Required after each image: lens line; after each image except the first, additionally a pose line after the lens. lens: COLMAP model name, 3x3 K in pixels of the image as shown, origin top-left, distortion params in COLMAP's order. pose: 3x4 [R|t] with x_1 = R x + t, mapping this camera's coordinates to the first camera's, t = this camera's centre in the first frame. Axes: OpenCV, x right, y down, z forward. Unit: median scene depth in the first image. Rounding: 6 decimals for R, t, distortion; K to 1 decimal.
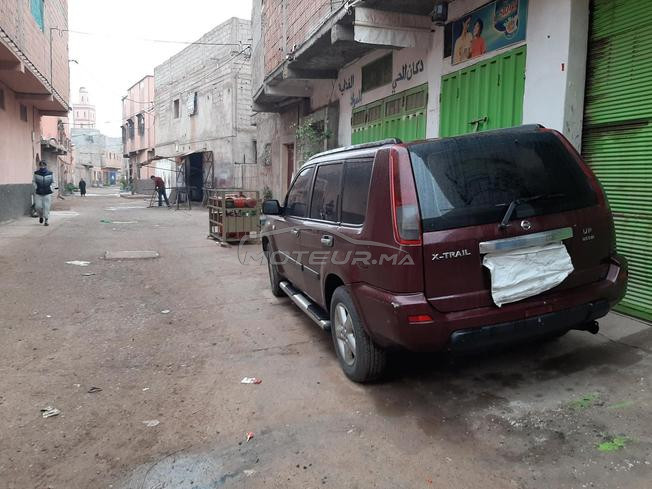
lens RADIAL K [[514.0, 0, 324.2], [0, 514.0, 229.0], [0, 0, 1]] dist [0.073068, -0.142572]
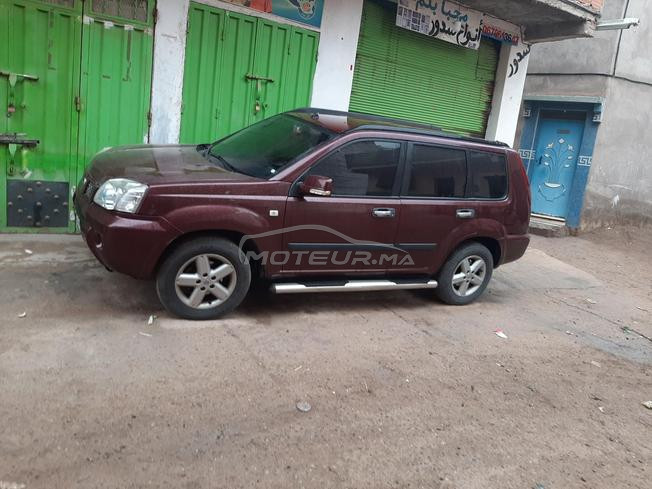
lens RADIAL K [[514.0, 0, 324.2], [0, 514.0, 229.0], [0, 0, 1]] dist [0.073068, -0.142572]
pose [[-0.213107, -0.203157, 0.955674, -0.961627], [-0.035720, 0.979109, 0.200174, -0.153122], [-0.976376, 0.008521, -0.215912, 1.353216]]
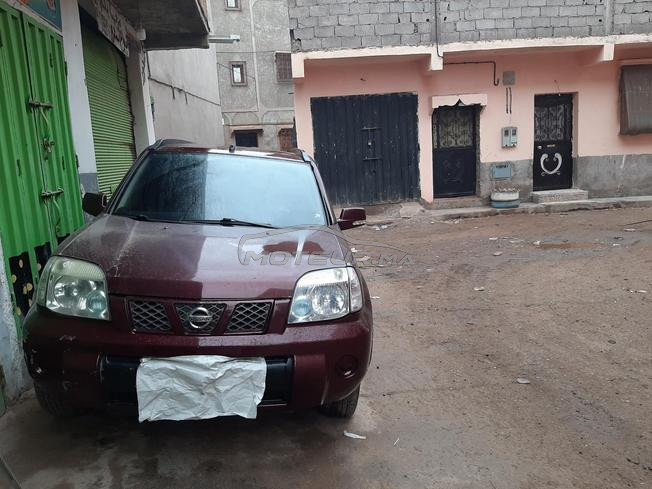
lens RADIAL K [[514.0, 0, 324.2], [0, 514.0, 229.0], [0, 0, 1]] dist [0.073068, -0.142572]
pose [[-0.982105, 0.016399, 0.187619, -0.234670], [0.060491, 0.970885, 0.231783, -0.227396], [-0.178356, 0.238985, -0.954503, 1.988647]]
